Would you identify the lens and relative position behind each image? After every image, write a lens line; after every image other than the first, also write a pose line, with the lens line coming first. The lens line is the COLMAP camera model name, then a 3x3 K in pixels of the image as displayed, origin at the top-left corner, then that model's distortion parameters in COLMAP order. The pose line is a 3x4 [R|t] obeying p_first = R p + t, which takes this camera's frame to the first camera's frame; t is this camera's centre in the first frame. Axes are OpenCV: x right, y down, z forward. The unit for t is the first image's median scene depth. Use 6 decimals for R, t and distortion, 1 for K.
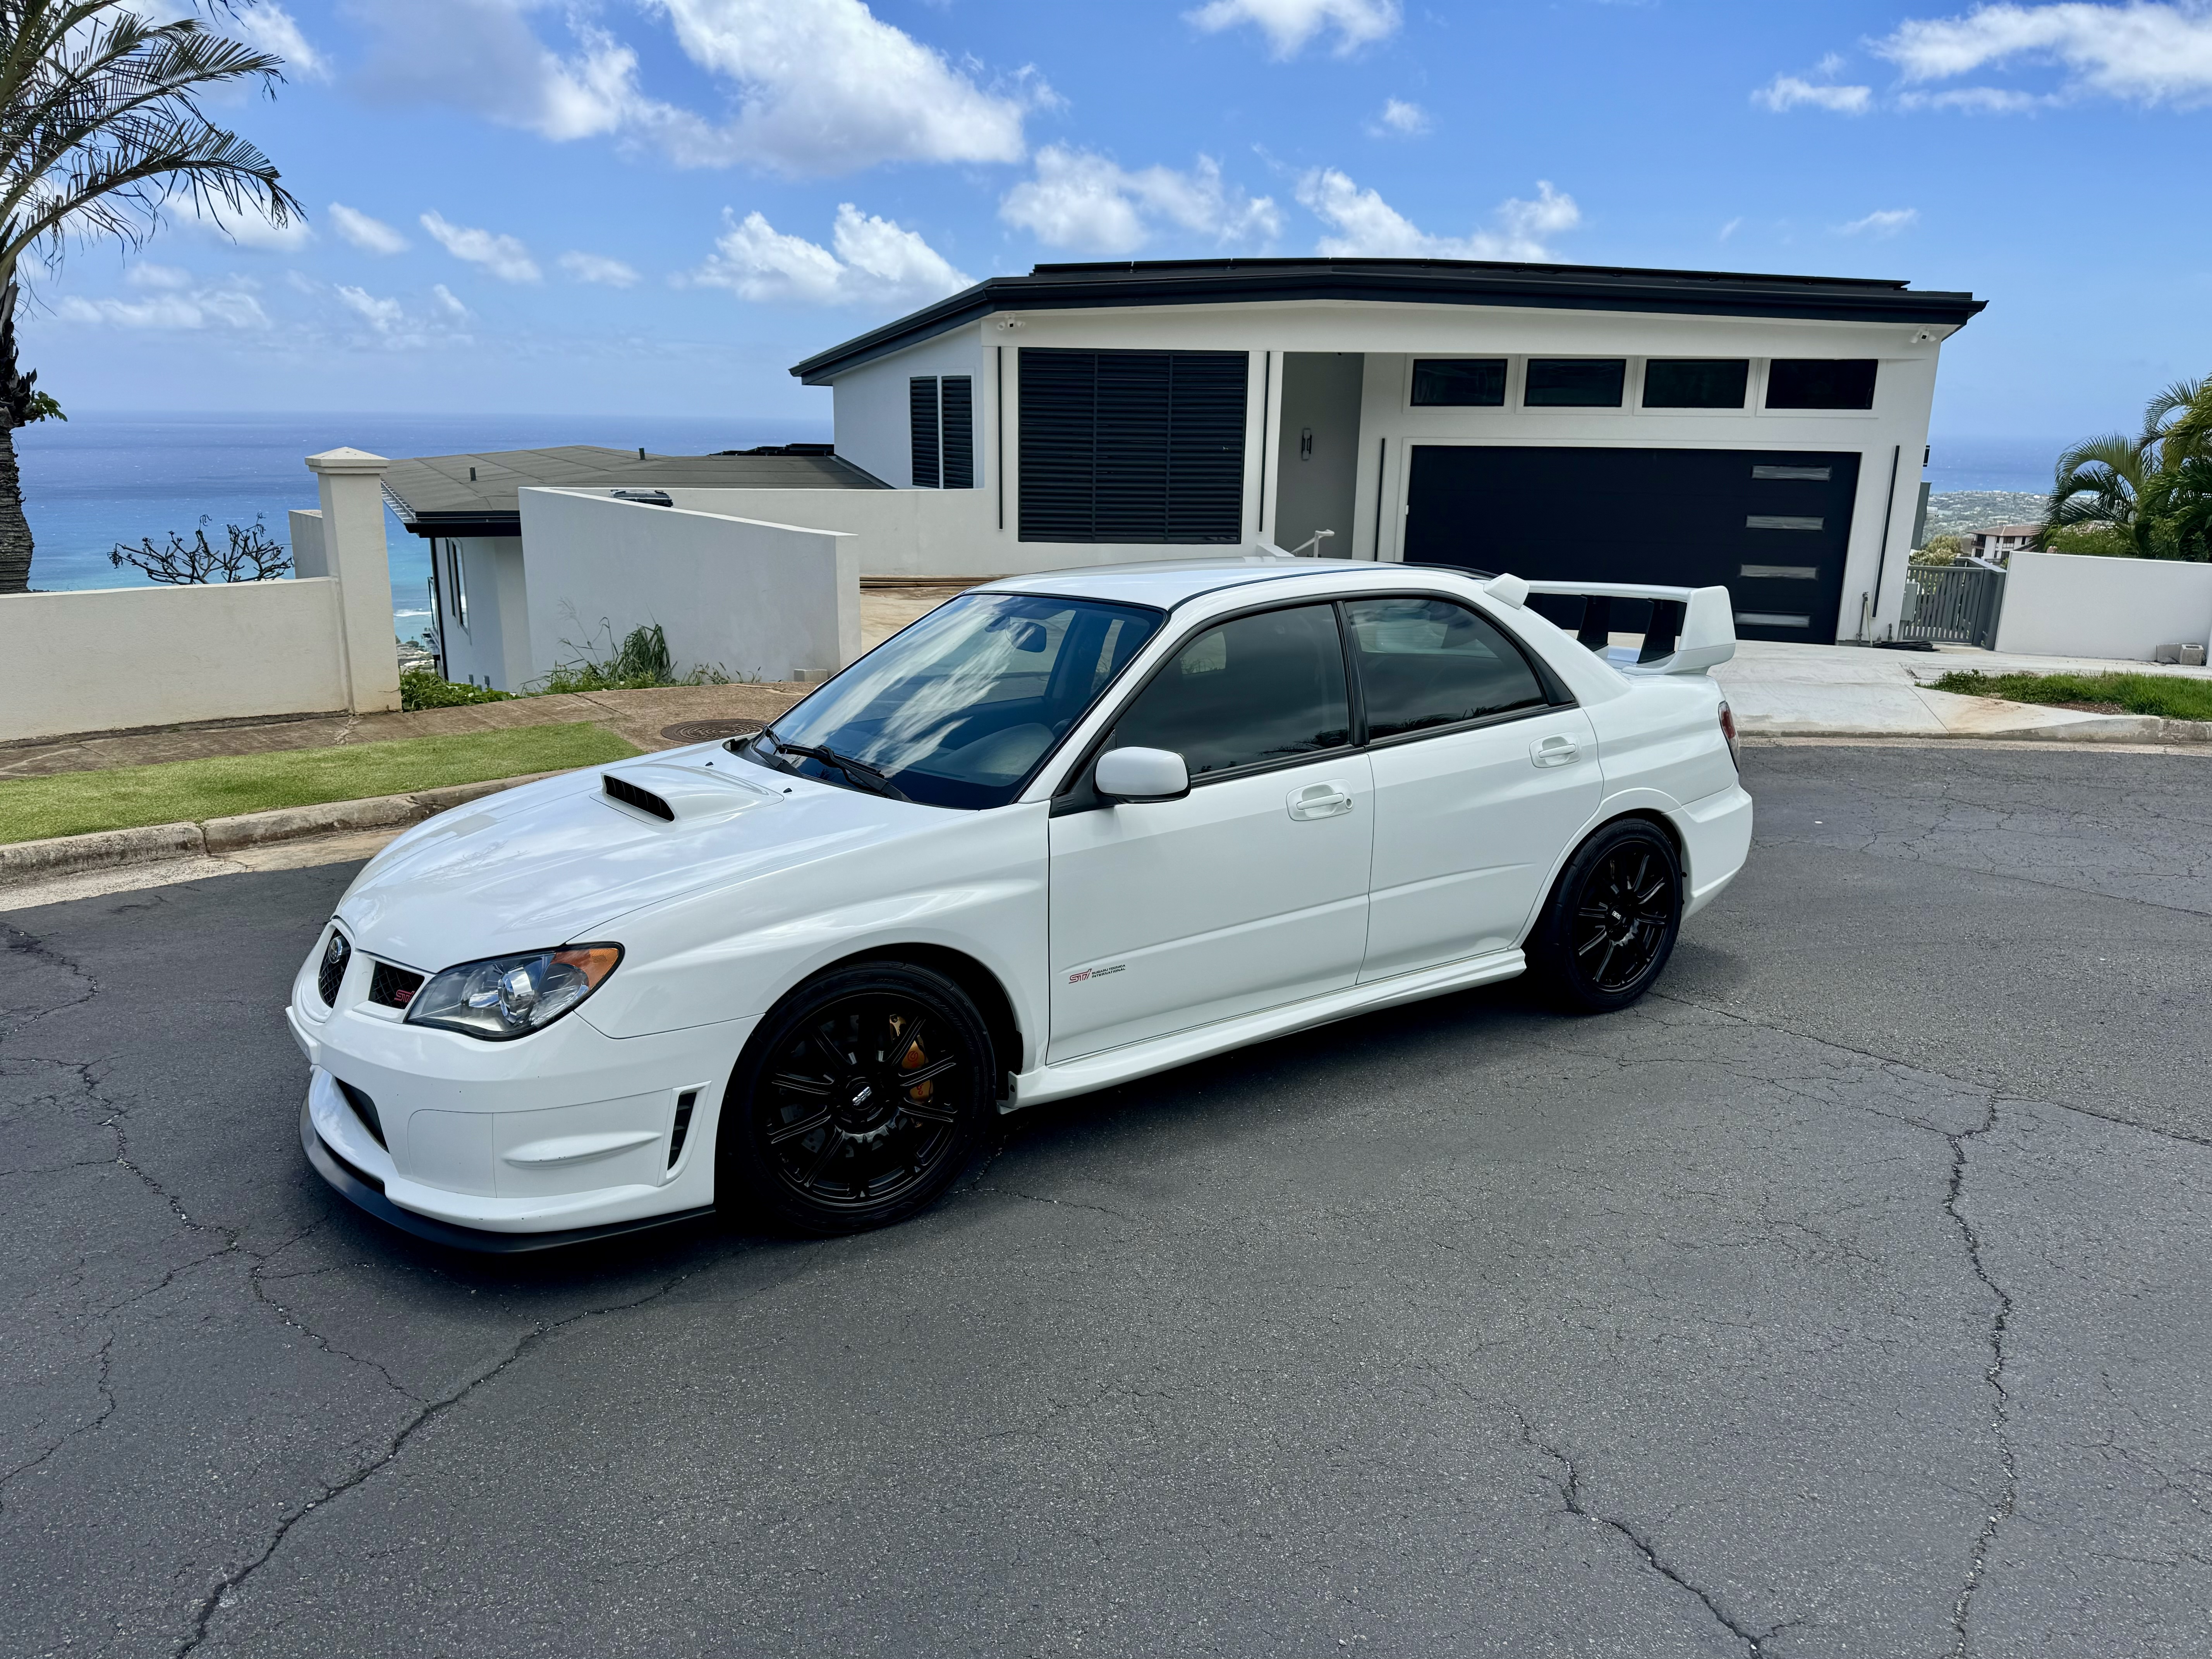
lens RADIAL K [[1535.8, 0, 1107.7], [0, 1535.8, 823.8], [0, 0, 1]] dist [0.045937, -0.041460]
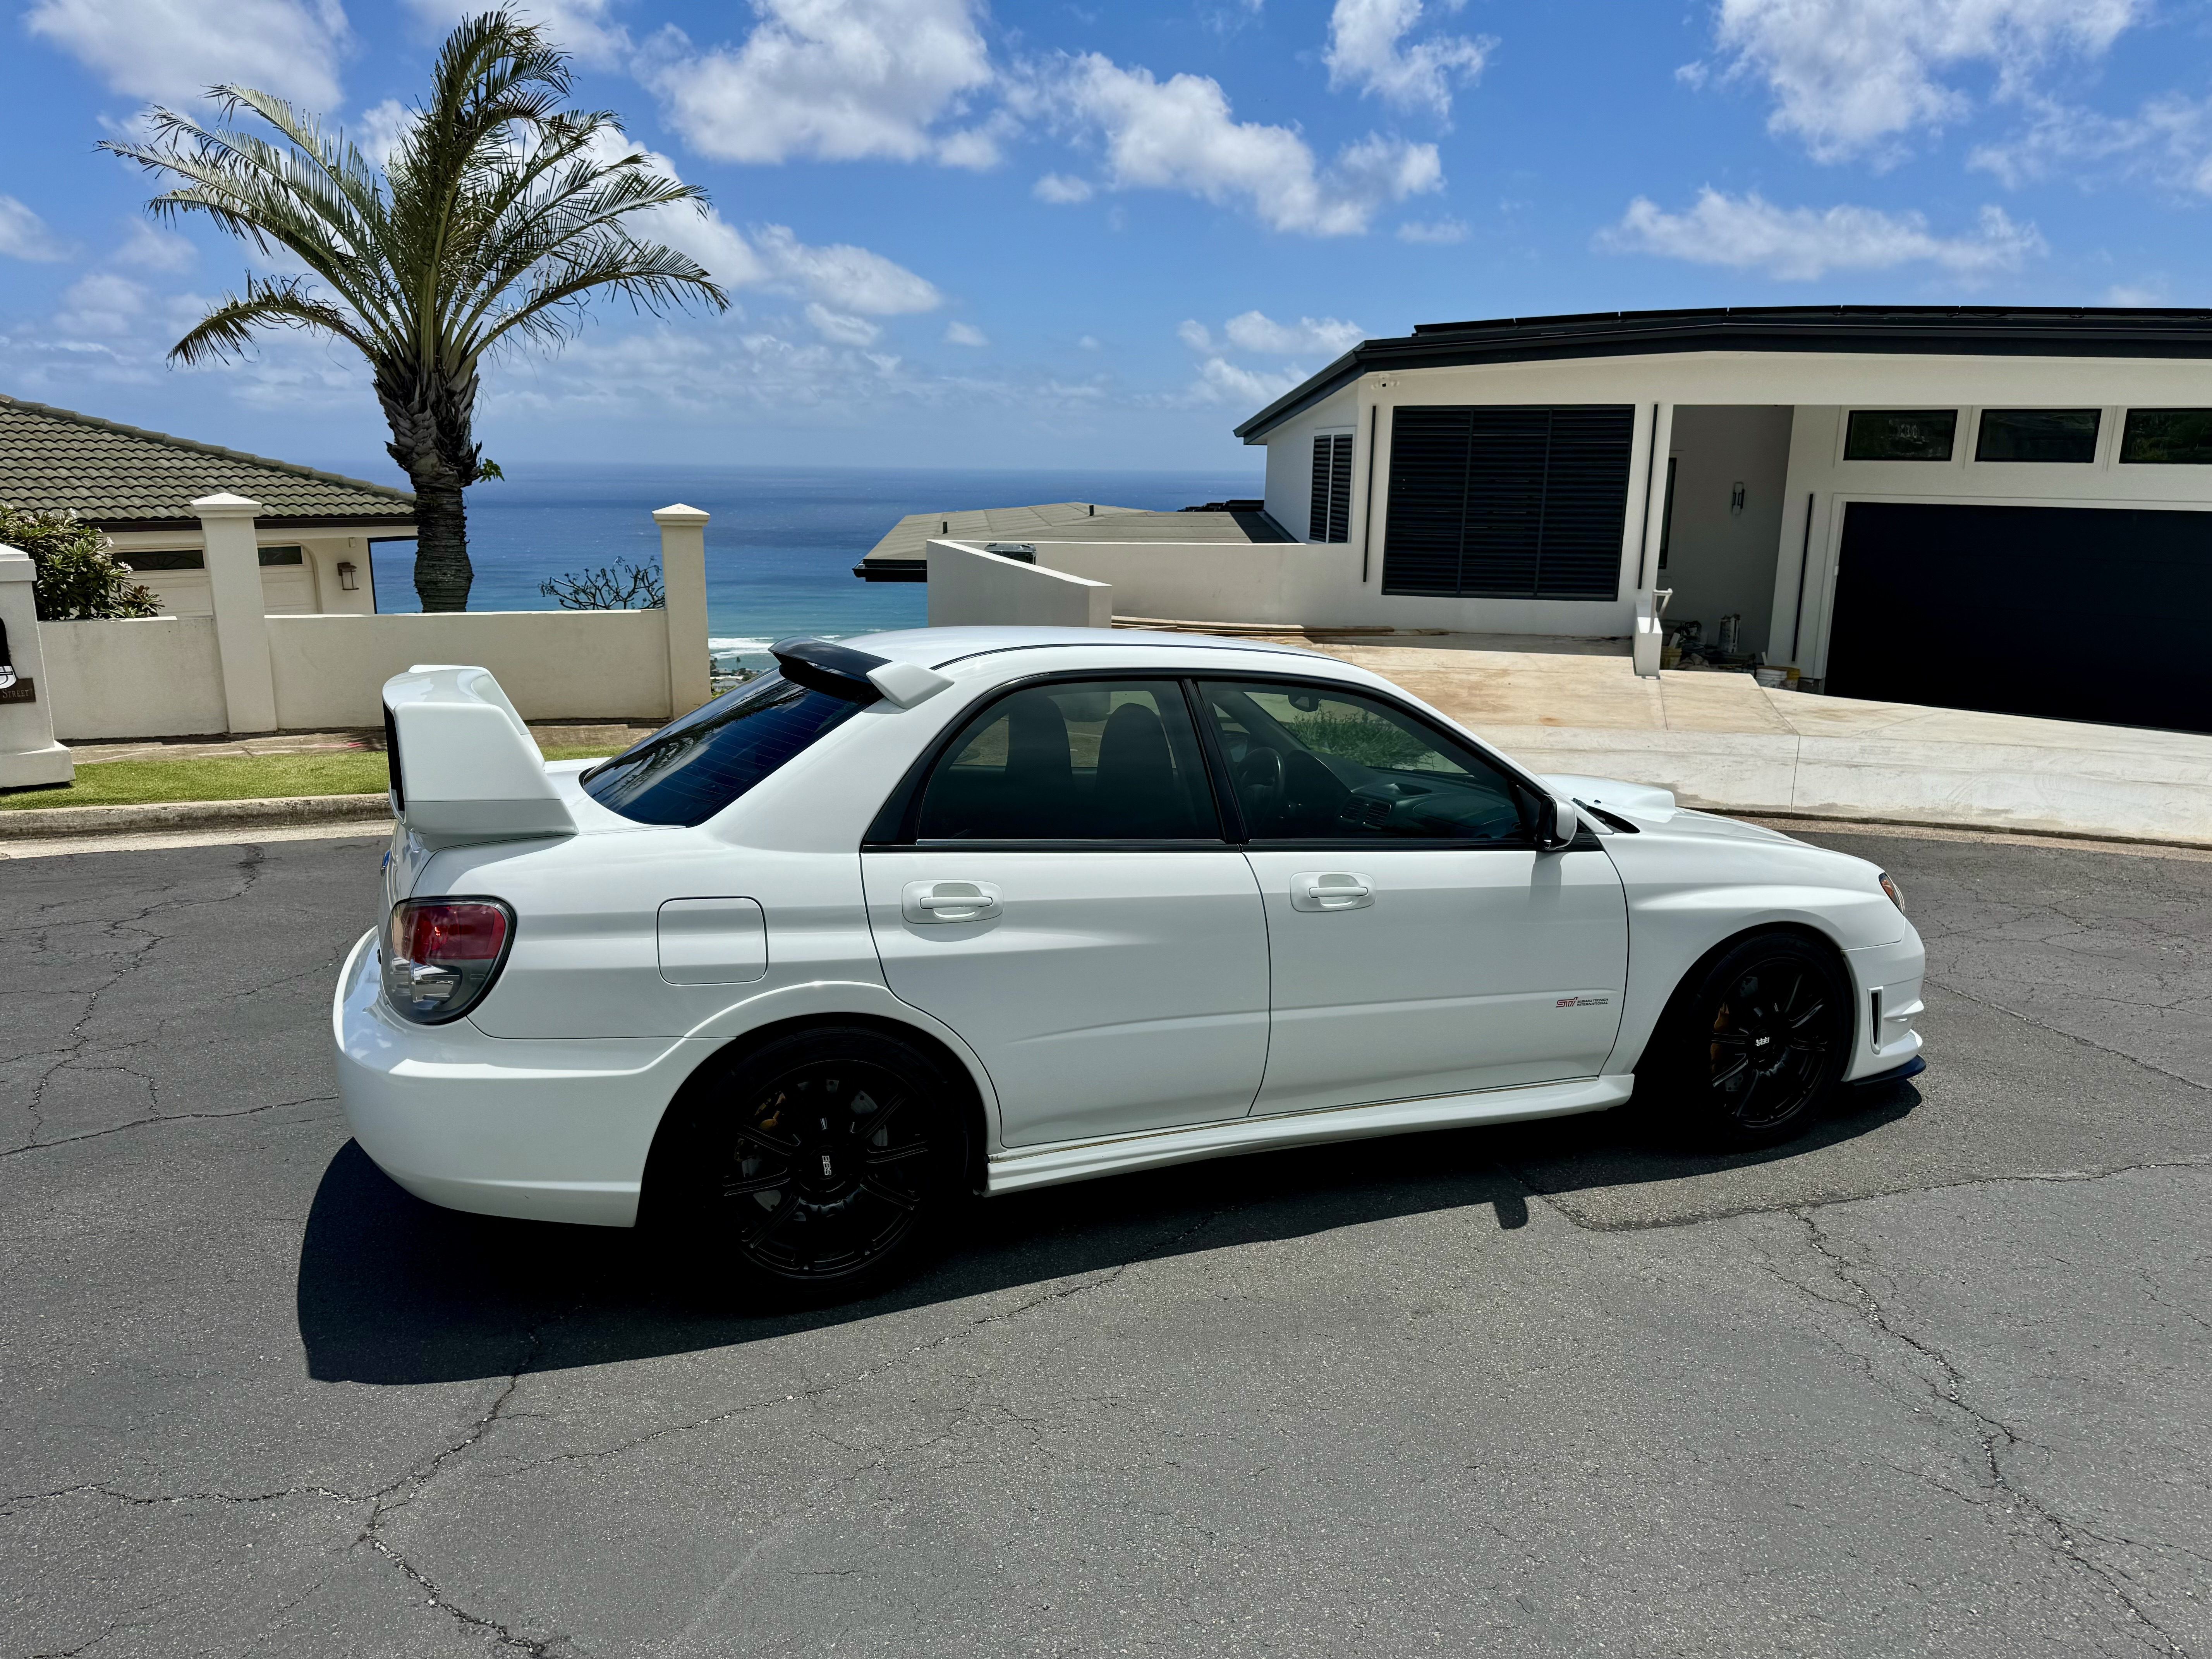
lens RADIAL K [[1521.1, 0, 1117.7], [0, 1521.1, 834.2], [0, 0, 1]] dist [0.087799, -0.139048]
pose [[0.933804, 0.080852, -0.348529, 0.262494], [-0.089598, 0.995937, -0.009021, -0.002186], [0.346383, 0.039651, 0.937255, -0.006167]]
